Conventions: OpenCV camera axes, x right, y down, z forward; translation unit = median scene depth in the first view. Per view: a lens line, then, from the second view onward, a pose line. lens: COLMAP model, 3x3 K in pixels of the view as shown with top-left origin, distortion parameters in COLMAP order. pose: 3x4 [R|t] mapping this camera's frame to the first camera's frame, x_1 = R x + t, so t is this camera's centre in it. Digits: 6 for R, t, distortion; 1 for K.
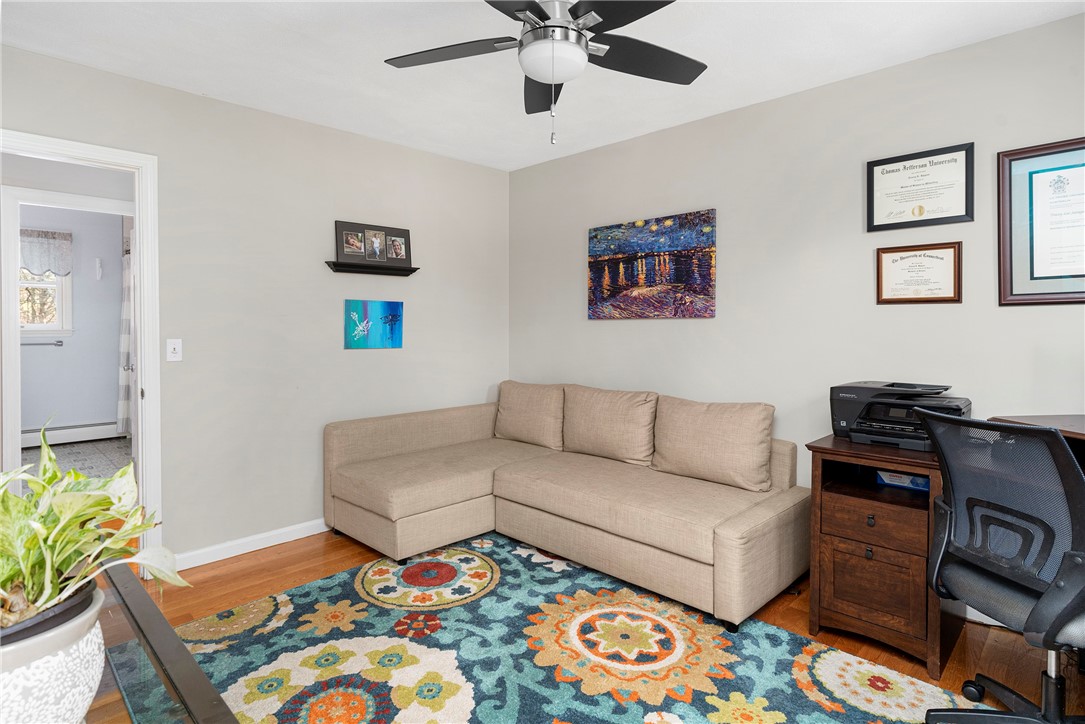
lens RADIAL K [[574.4, 0, 530.7], [0, 574.4, 333.2], [0, 0, 1]] dist [-0.000988, 0.004332]
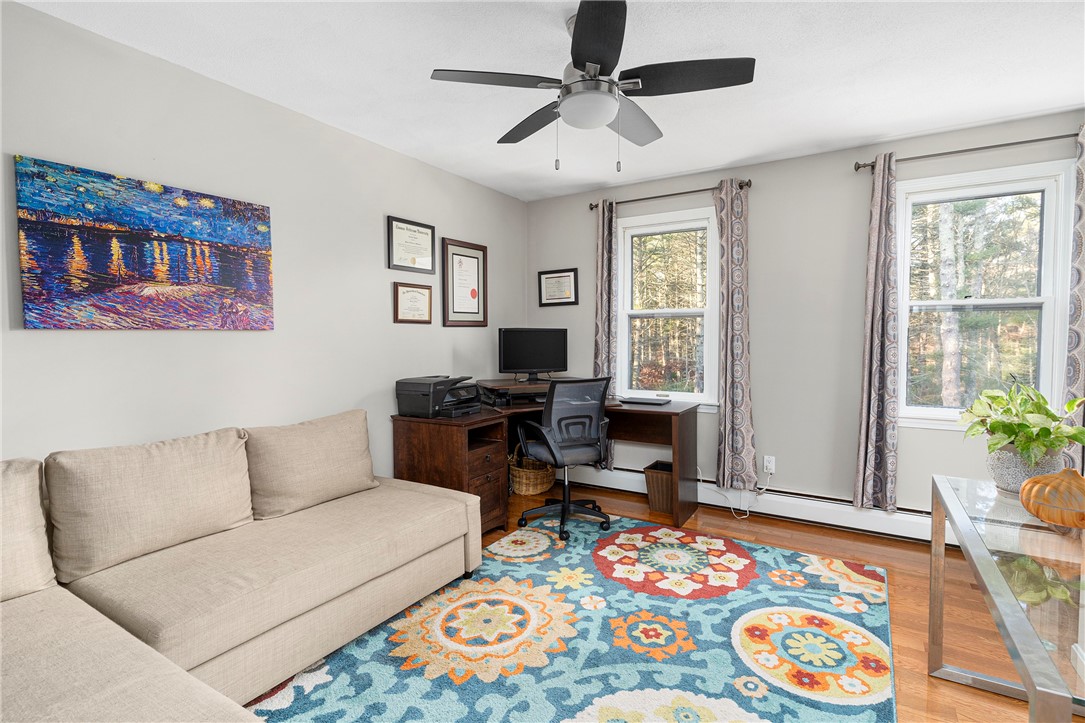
lens RADIAL K [[536.7, 0, 536.1], [0, 536.7, 358.4], [0, 0, 1]] dist [0.001109, -0.000518]
pose [[-0.241315, -0.038037, 0.969701, -0.585284], [0.018426, 0.998872, 0.043766, -0.012606], [-0.970272, 0.028429, -0.240342, 0.799197]]
